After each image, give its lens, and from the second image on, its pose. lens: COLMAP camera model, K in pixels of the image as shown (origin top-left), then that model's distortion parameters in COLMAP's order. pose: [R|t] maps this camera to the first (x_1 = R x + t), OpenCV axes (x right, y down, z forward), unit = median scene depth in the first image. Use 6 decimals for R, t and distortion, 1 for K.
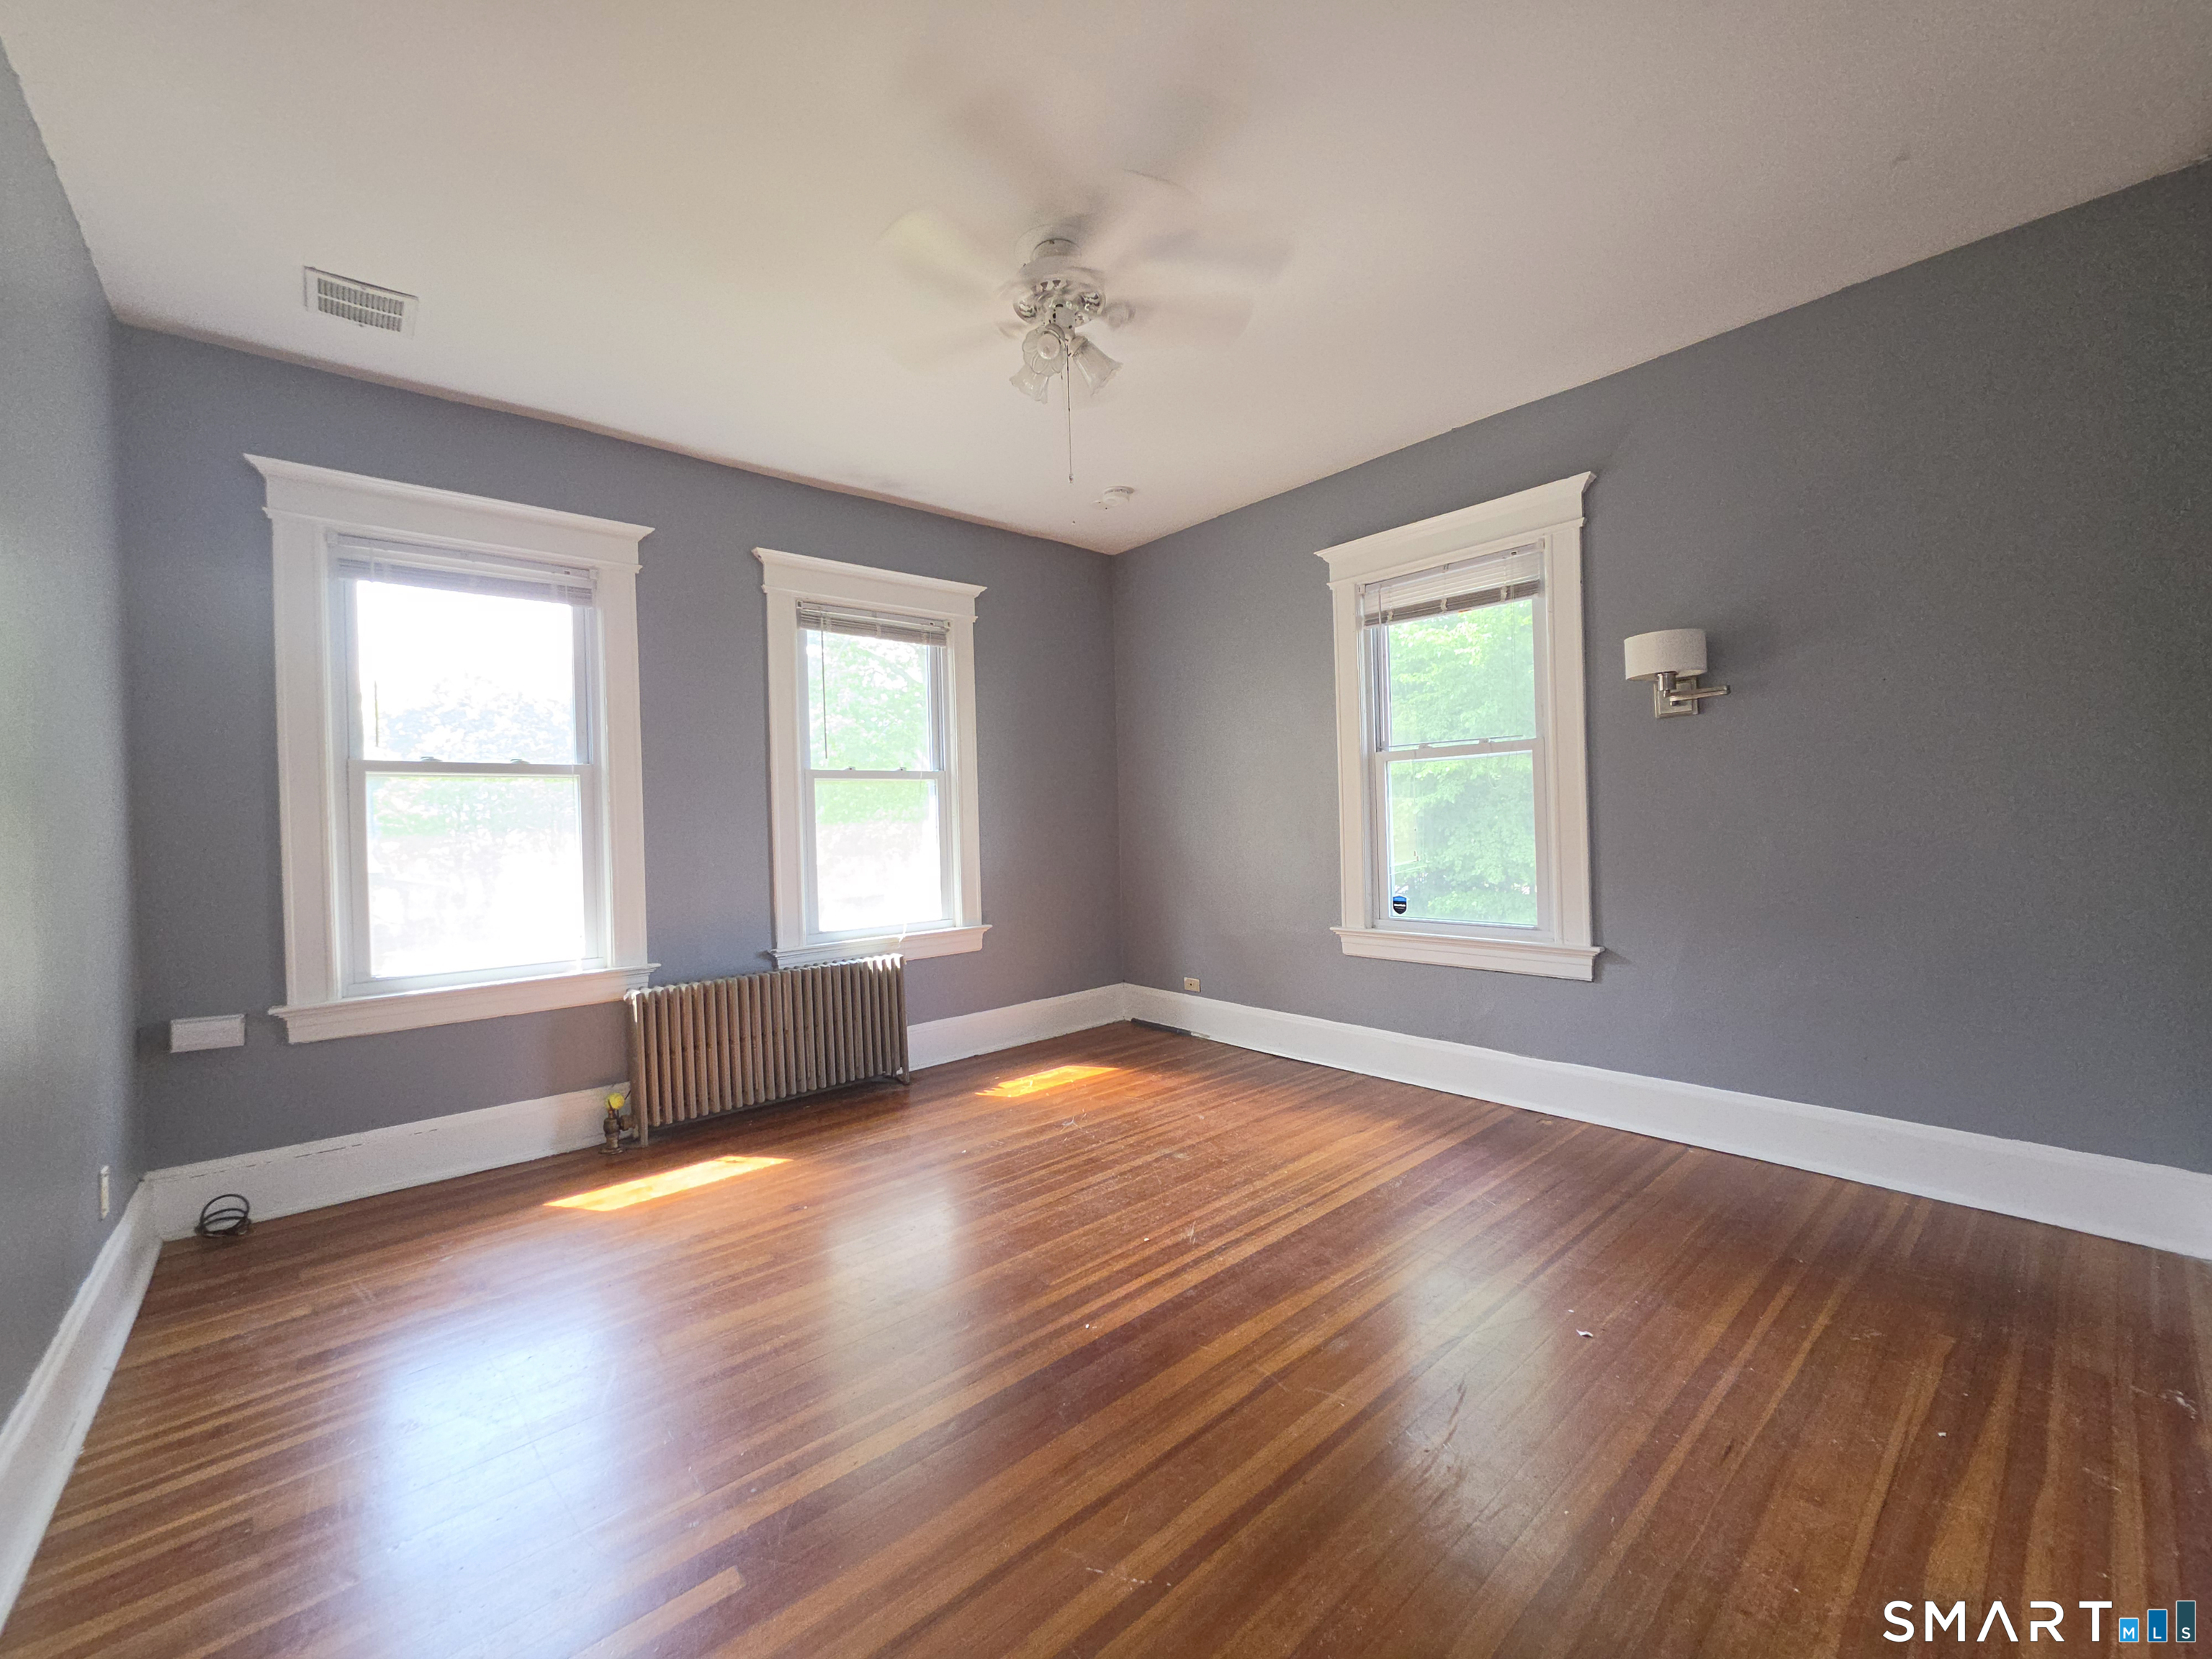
lens RADIAL K [[887.8, 0, 1142.9], [0, 887.8, 820.1], [0, 0, 1]] dist [-0.009012, 0.001370]
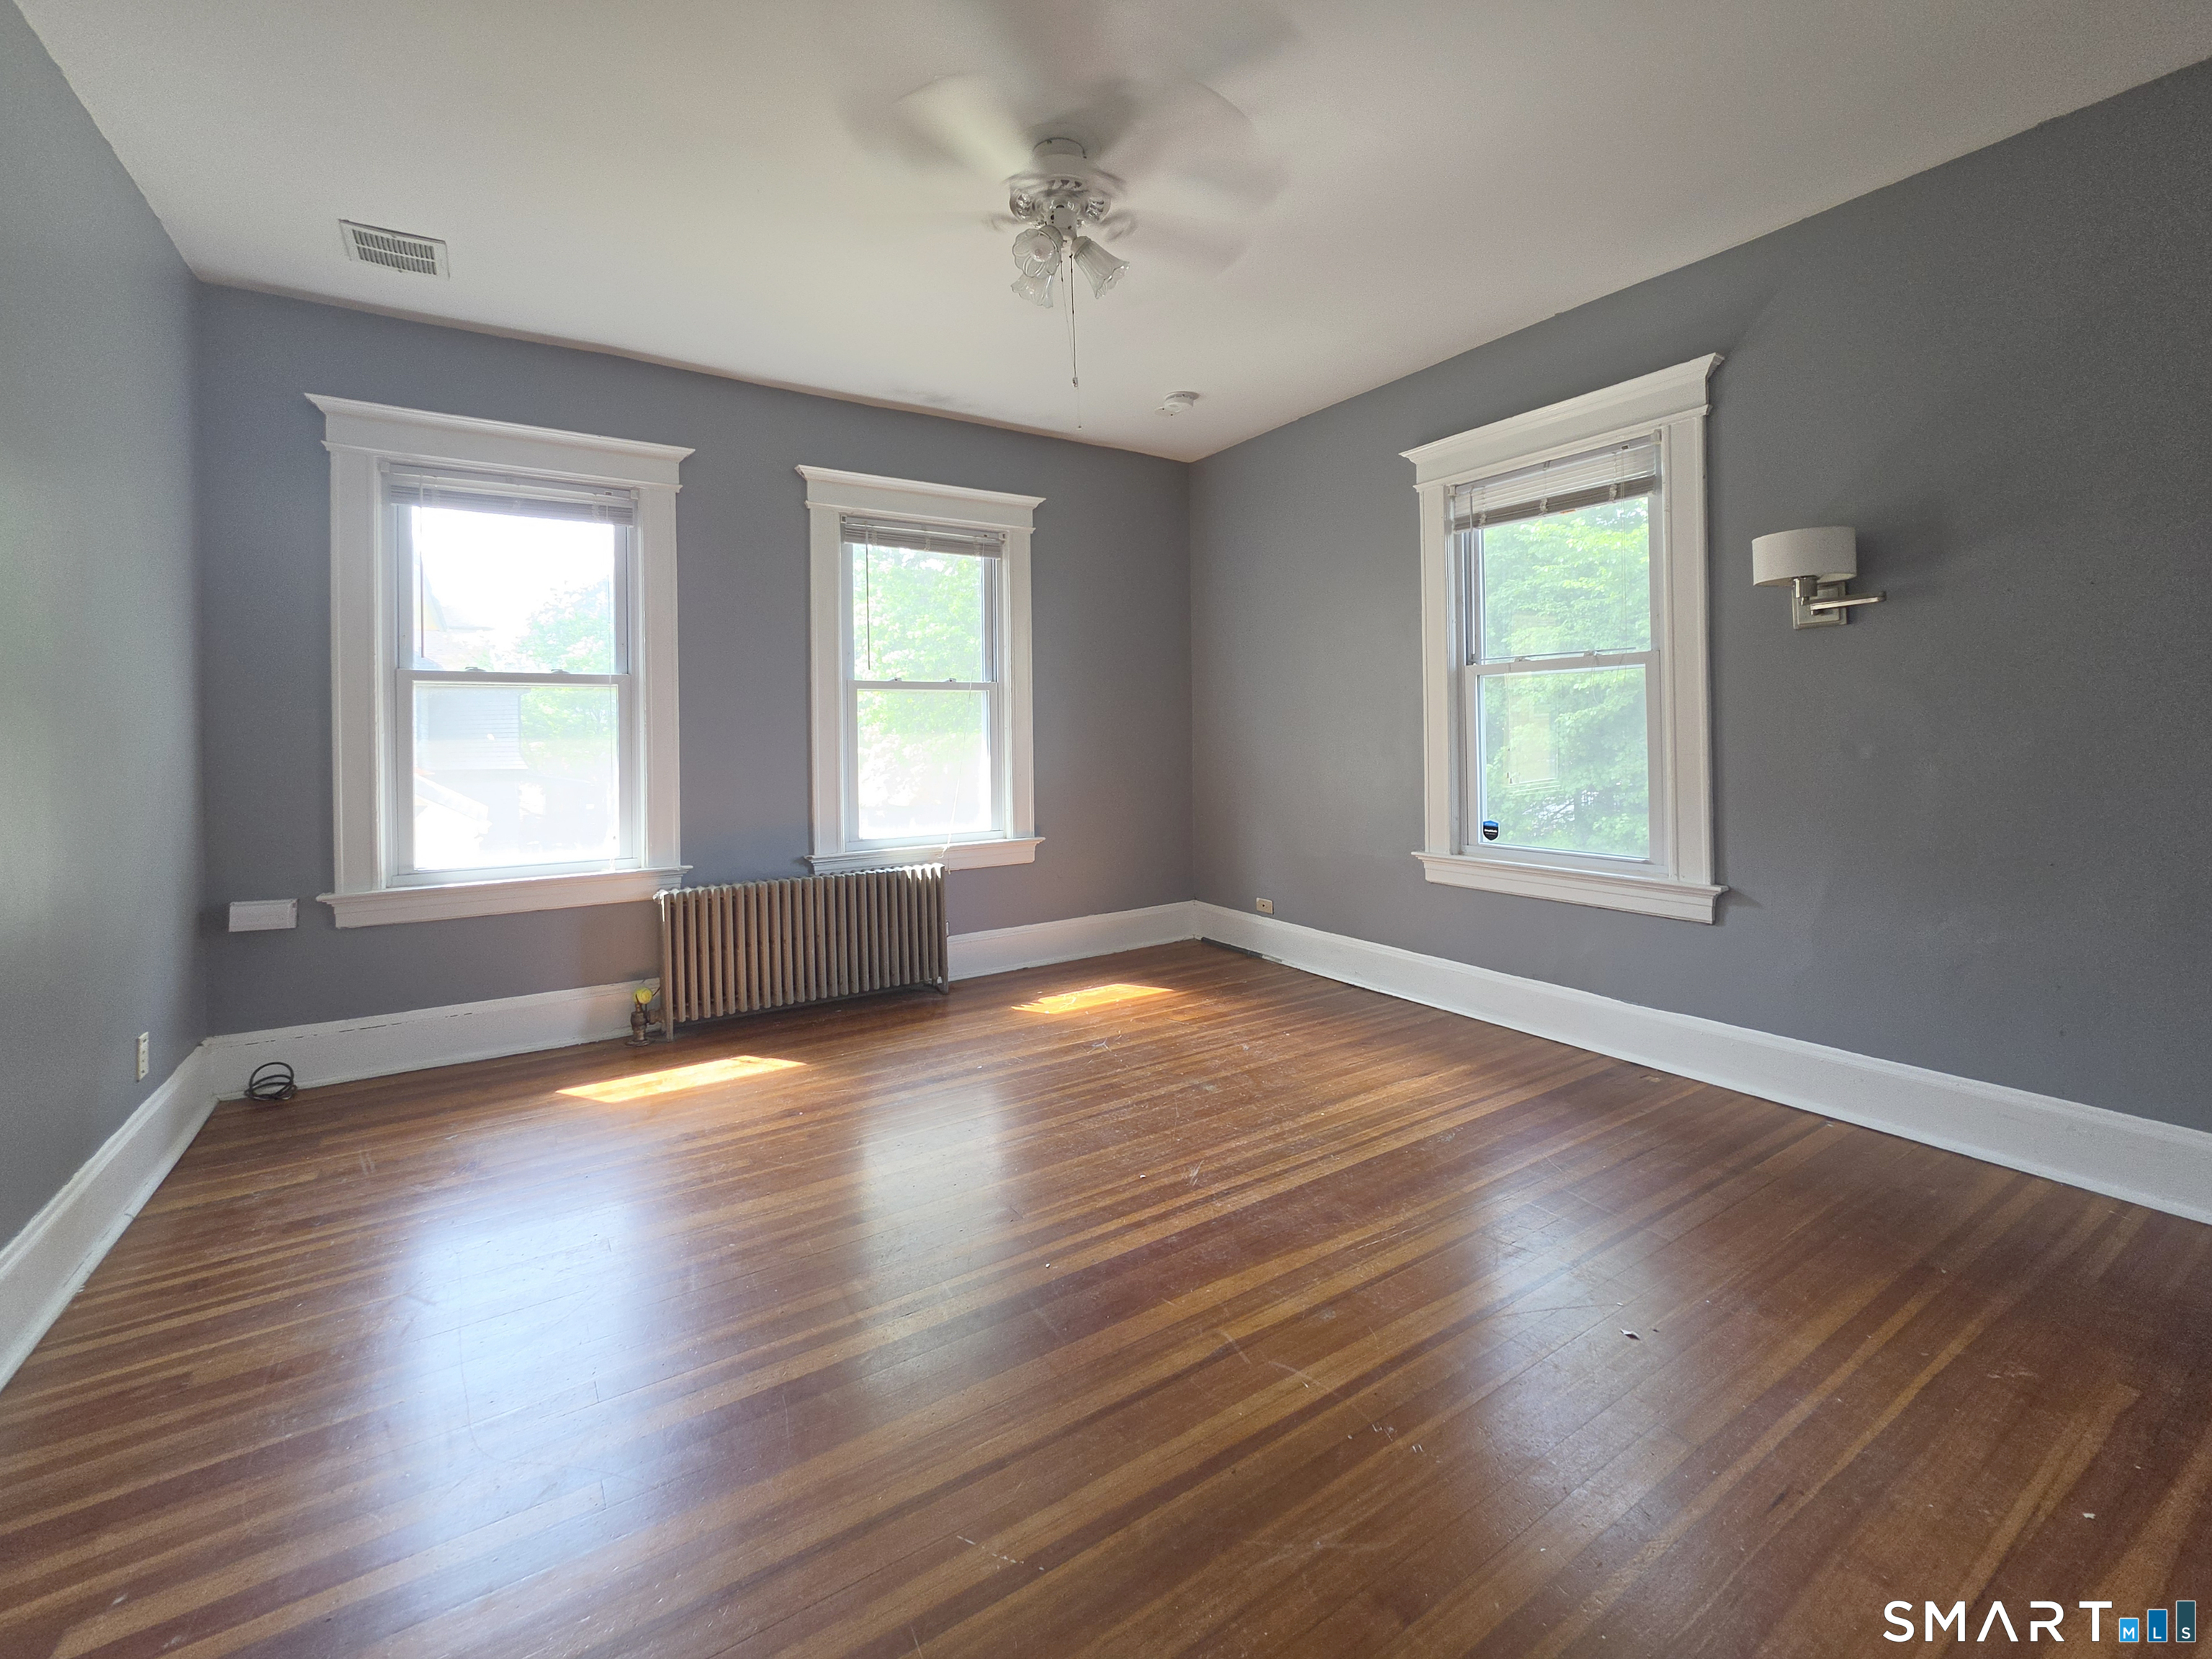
lens RADIAL K [[887.8, 0, 1142.4], [0, 887.8, 724.8], [0, 0, 1]] dist [-0.009012, 0.001370]
pose [[0.987222, 0.016811, -0.158459, 0.140805], [-0.017577, 0.999840, -0.003433, -0.009839], [0.158376, 0.006174, 0.987360, 0.051628]]
